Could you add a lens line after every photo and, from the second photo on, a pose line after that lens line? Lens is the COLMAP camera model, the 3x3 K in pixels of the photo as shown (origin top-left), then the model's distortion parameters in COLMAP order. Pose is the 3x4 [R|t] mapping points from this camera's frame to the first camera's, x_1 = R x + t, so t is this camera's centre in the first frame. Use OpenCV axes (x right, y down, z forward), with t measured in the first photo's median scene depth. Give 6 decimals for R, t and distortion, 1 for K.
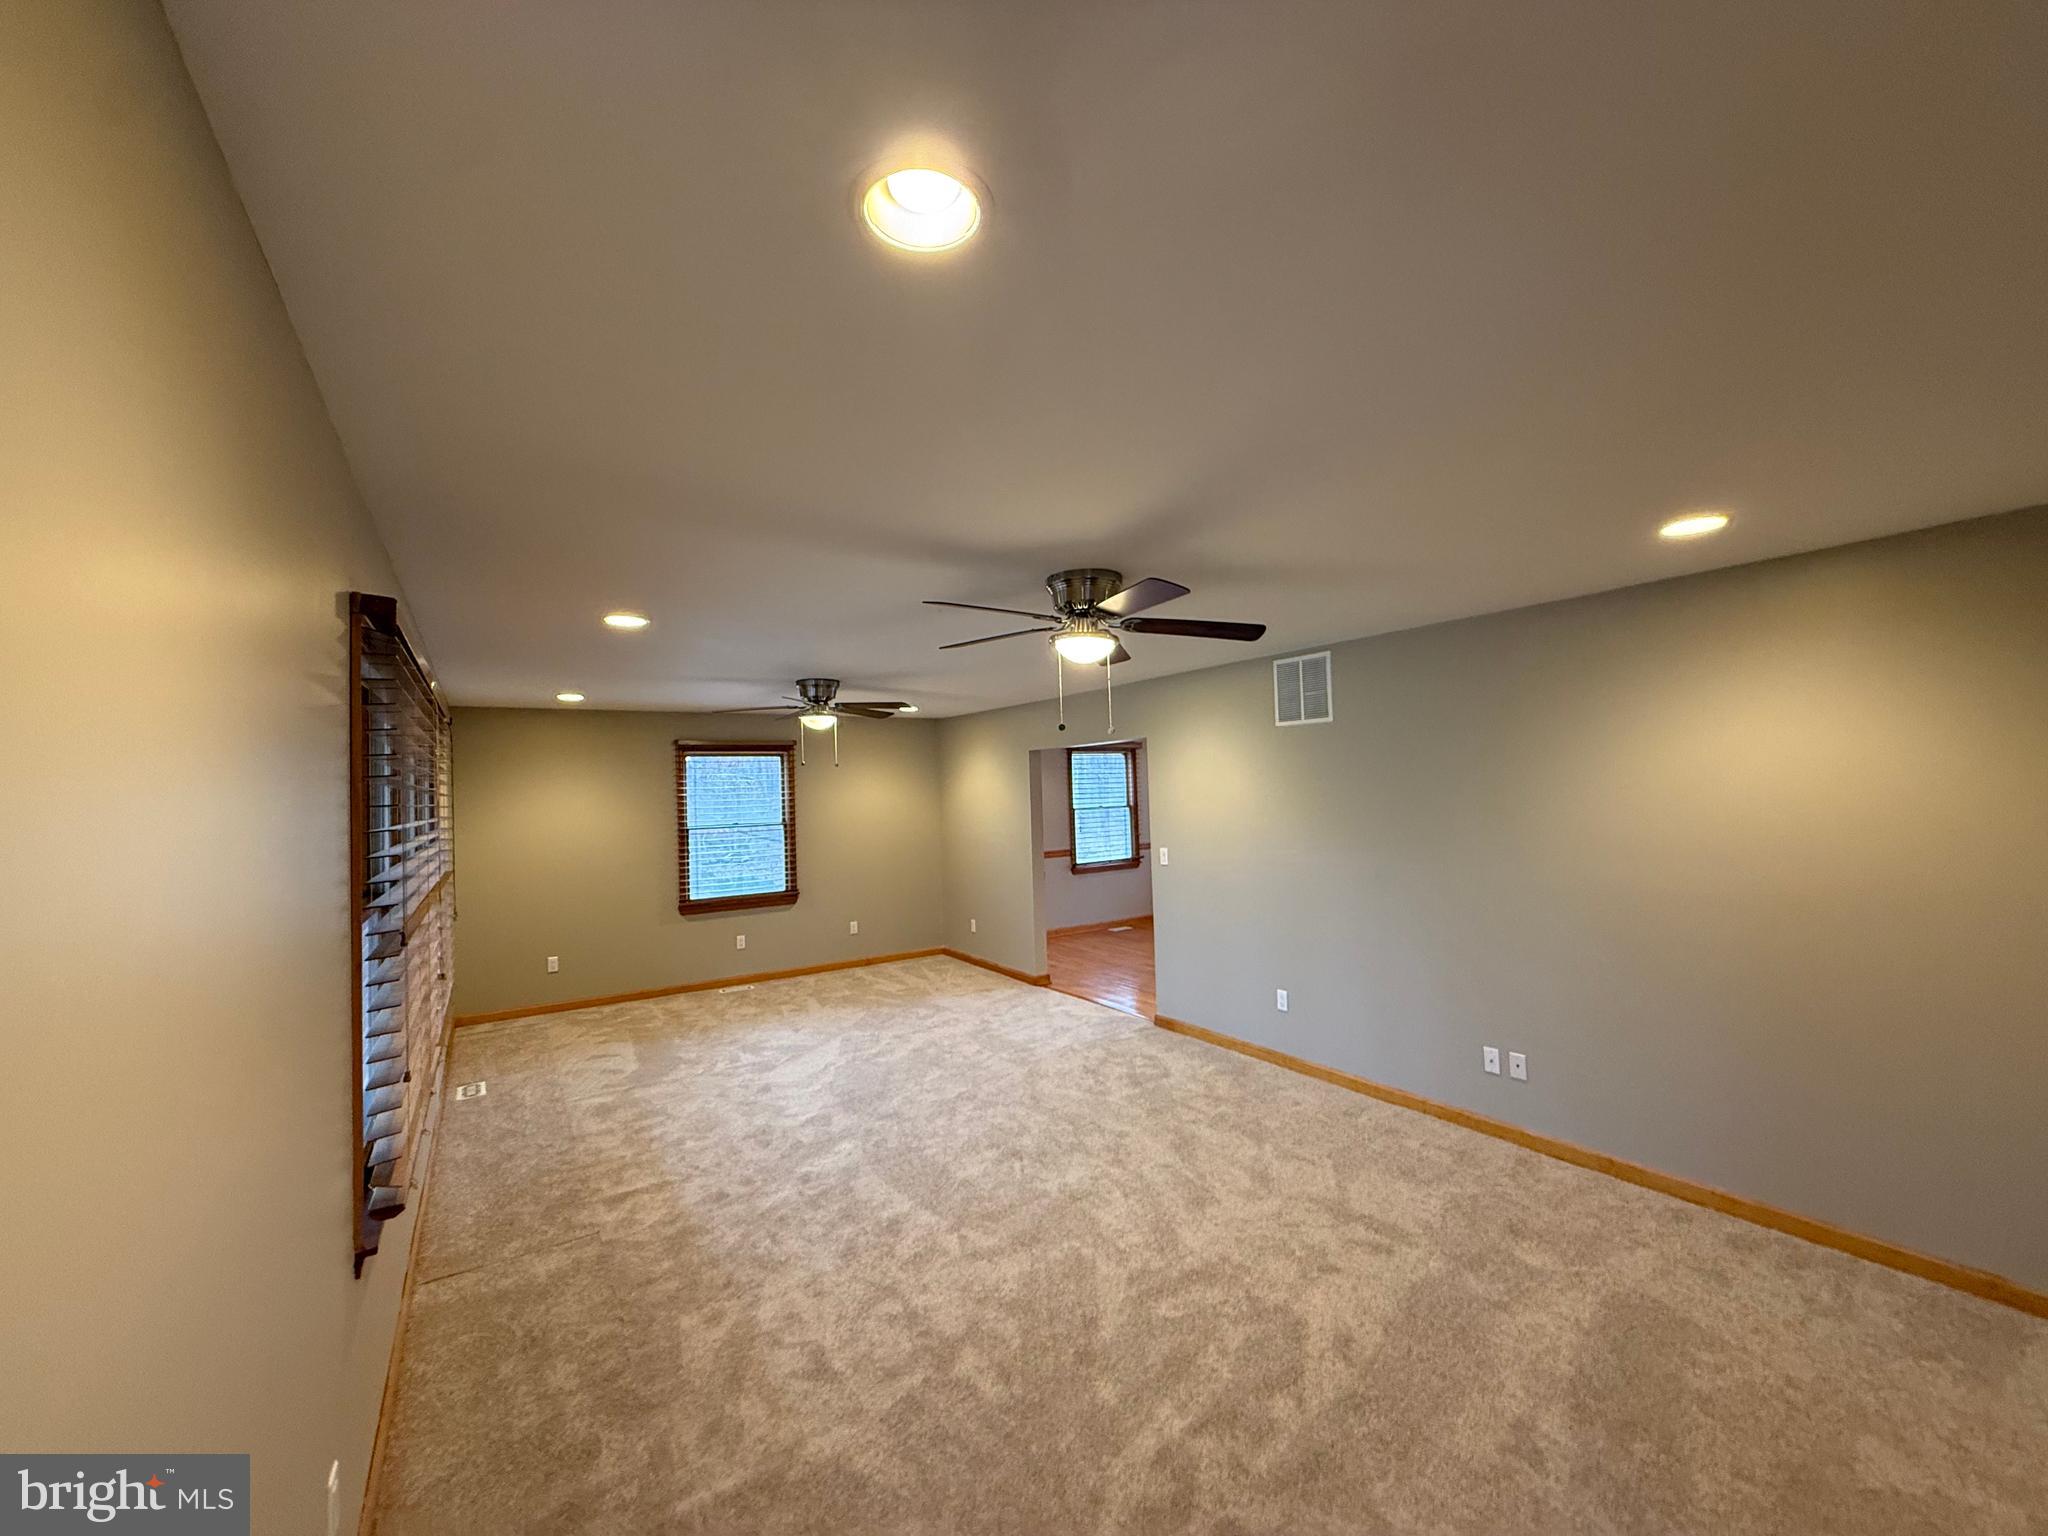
lens RADIAL K [[817.0, 0, 1017.2], [0, 817.0, 770.8], [0, 0, 1]] dist [0.000429, 0.000522]
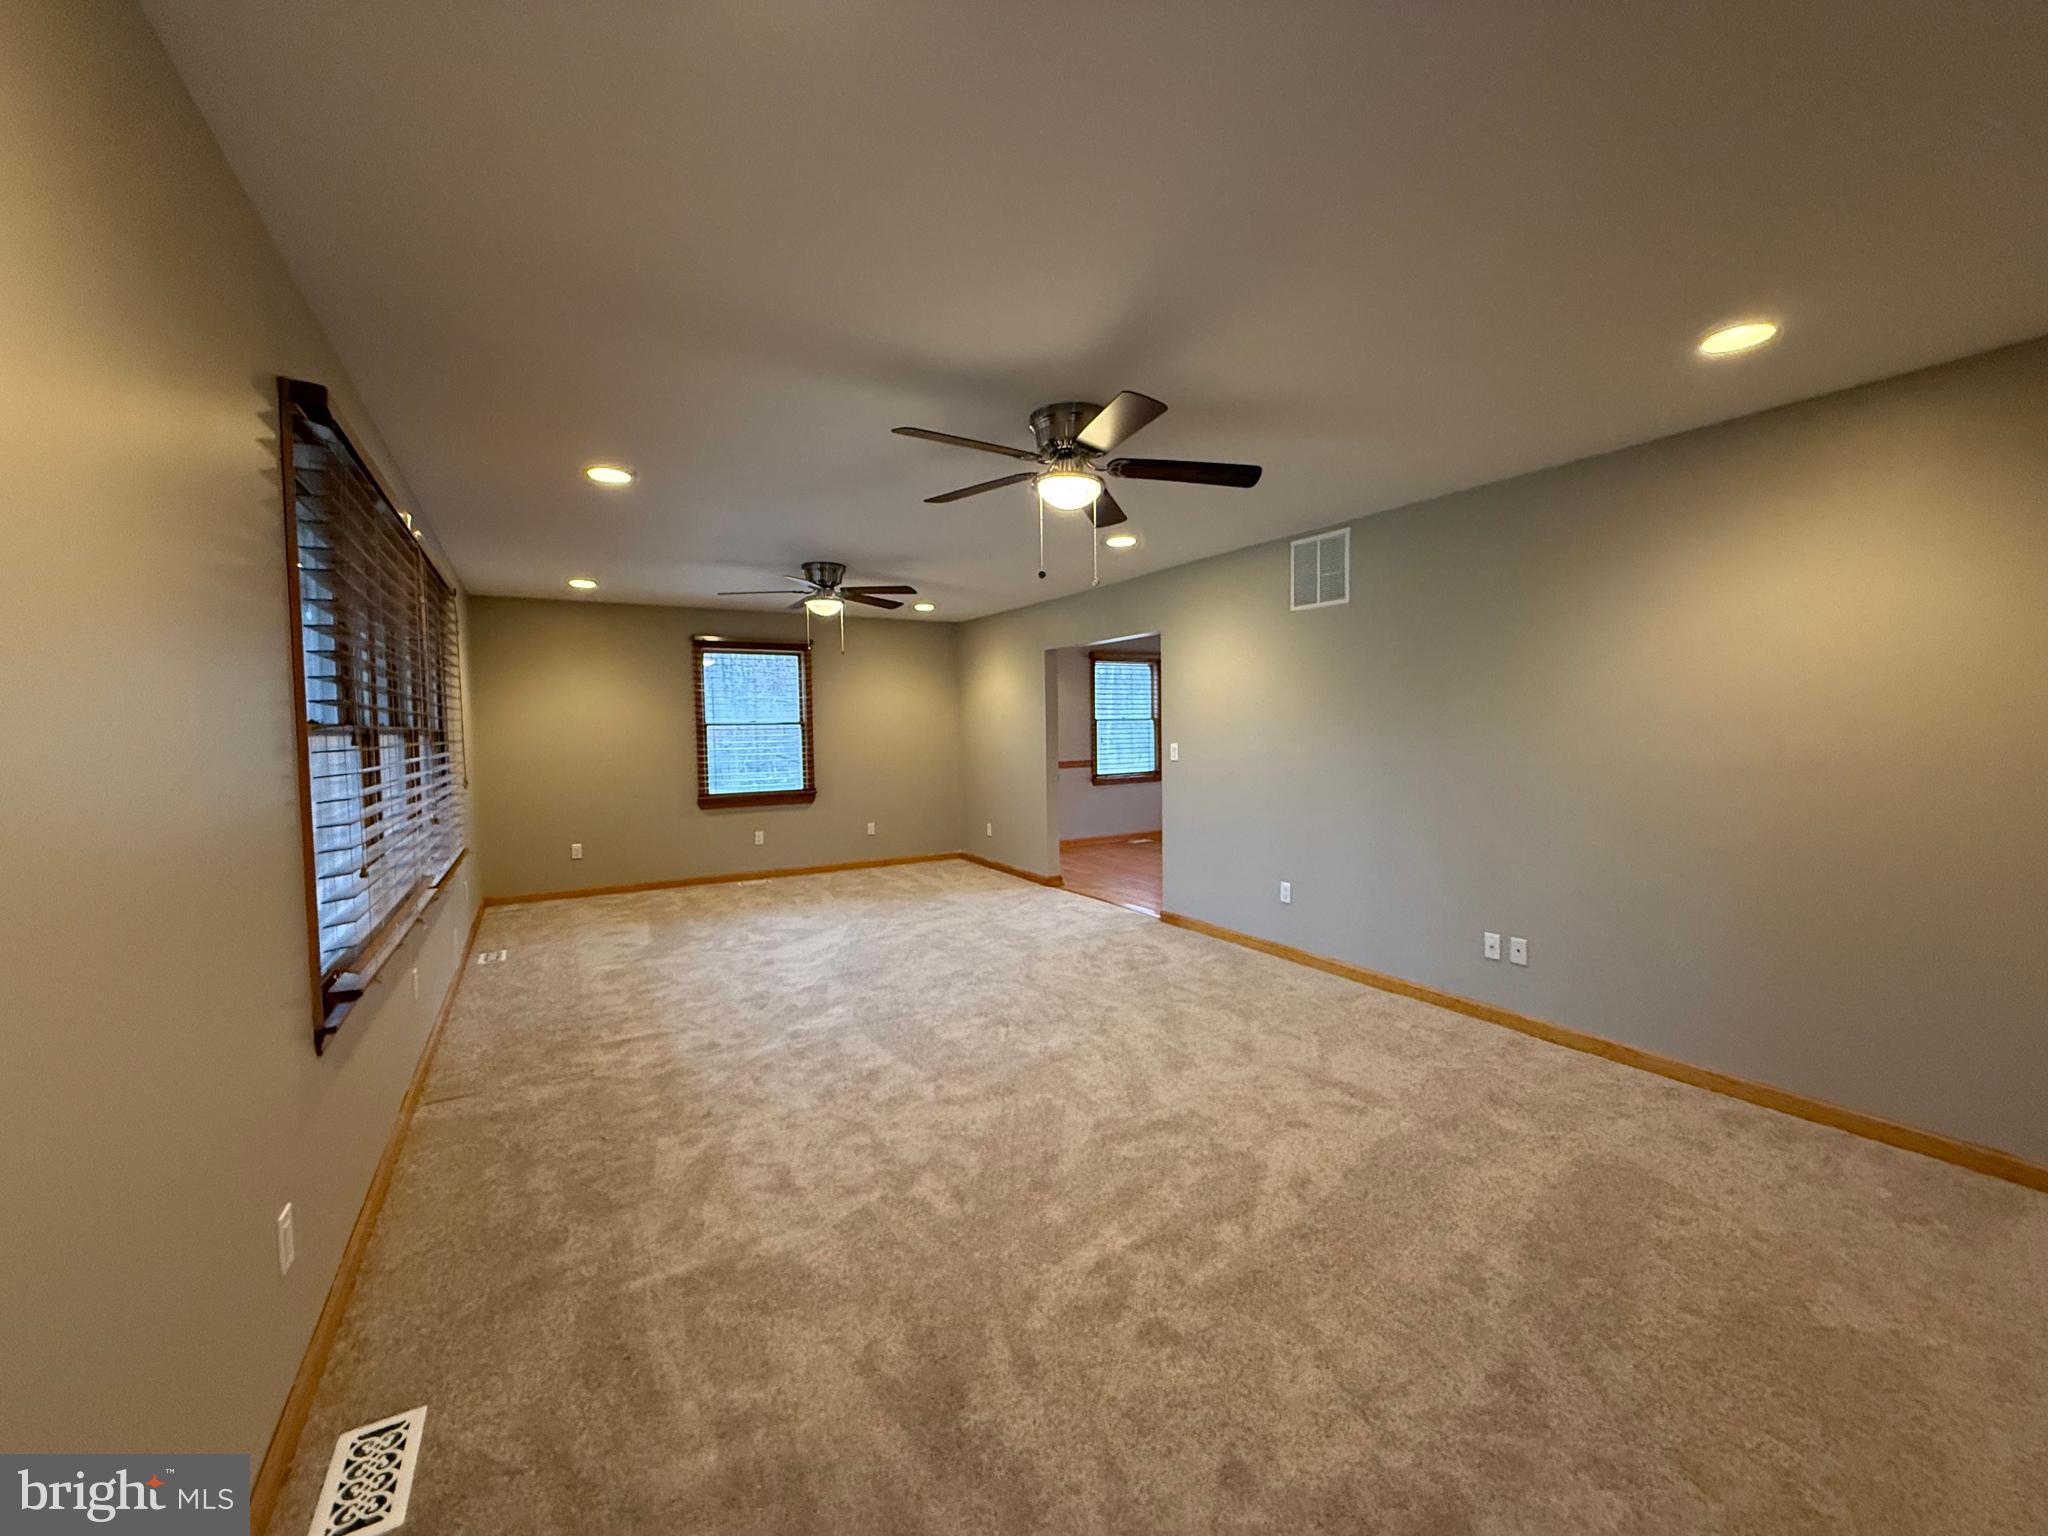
lens RADIAL K [[817.0, 0, 1017.2], [0, 817.0, 770.8], [0, 0, 1]] dist [0.000429, 0.000522]
pose [[0.998636, 0.019150, -0.048566, 0.075841], [-0.015218, 0.996673, 0.080075, 0.099442], [0.049938, -0.079227, 0.995605, 0.022560]]
